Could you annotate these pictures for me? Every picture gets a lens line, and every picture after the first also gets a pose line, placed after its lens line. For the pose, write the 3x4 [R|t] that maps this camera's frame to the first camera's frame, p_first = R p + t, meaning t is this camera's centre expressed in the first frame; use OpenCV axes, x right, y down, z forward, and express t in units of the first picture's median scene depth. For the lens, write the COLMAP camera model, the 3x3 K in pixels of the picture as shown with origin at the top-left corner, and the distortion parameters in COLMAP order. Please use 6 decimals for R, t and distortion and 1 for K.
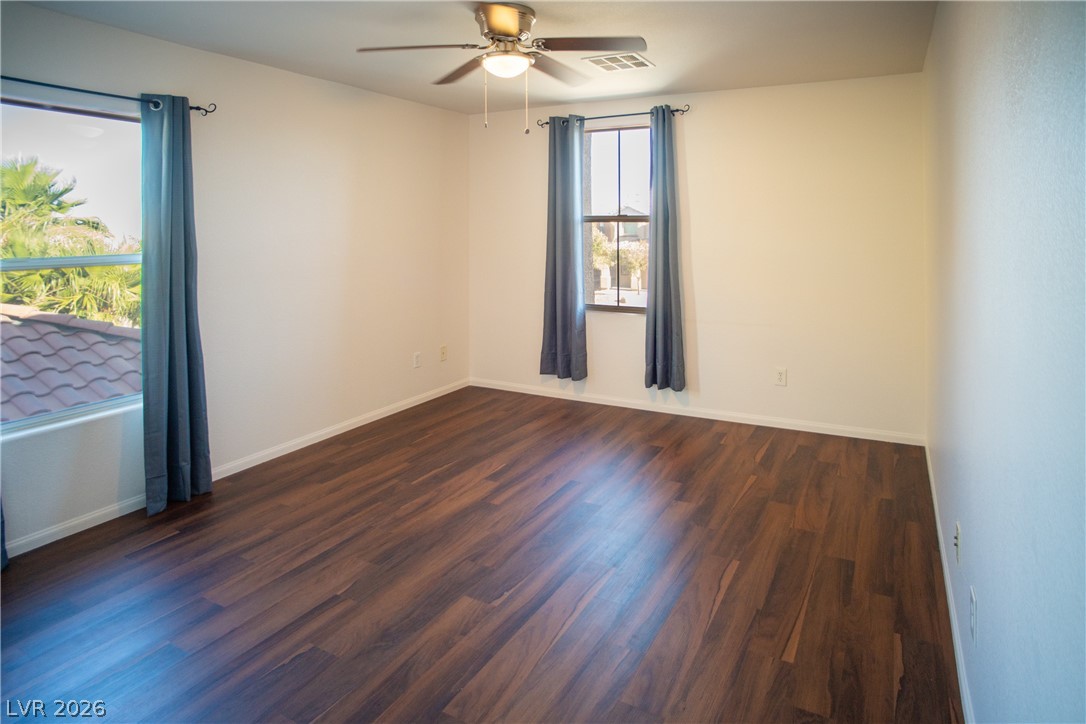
lens RADIAL K [[622.6, 0, 543.0], [0, 622.6, 362.0], [0, 0, 1]] dist [-0.045045, 0.000464]
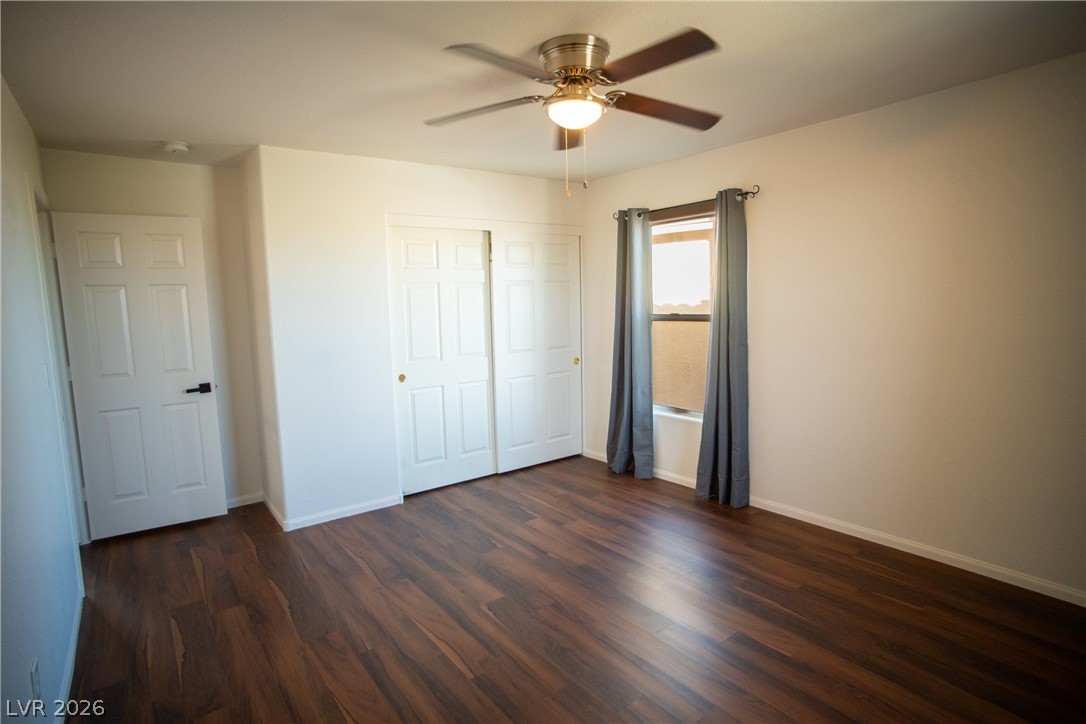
lens RADIAL K [[556.1, 0, 543.0], [0, 556.1, 362.0], [0, 0, 1]] dist [0.052032, 0.000464]
pose [[-0.399080, 0.133968, -0.907077, 0.918345], [-0.149444, 0.966537, 0.208500, -0.386965], [0.904656, 0.218765, -0.365704, 1.514309]]
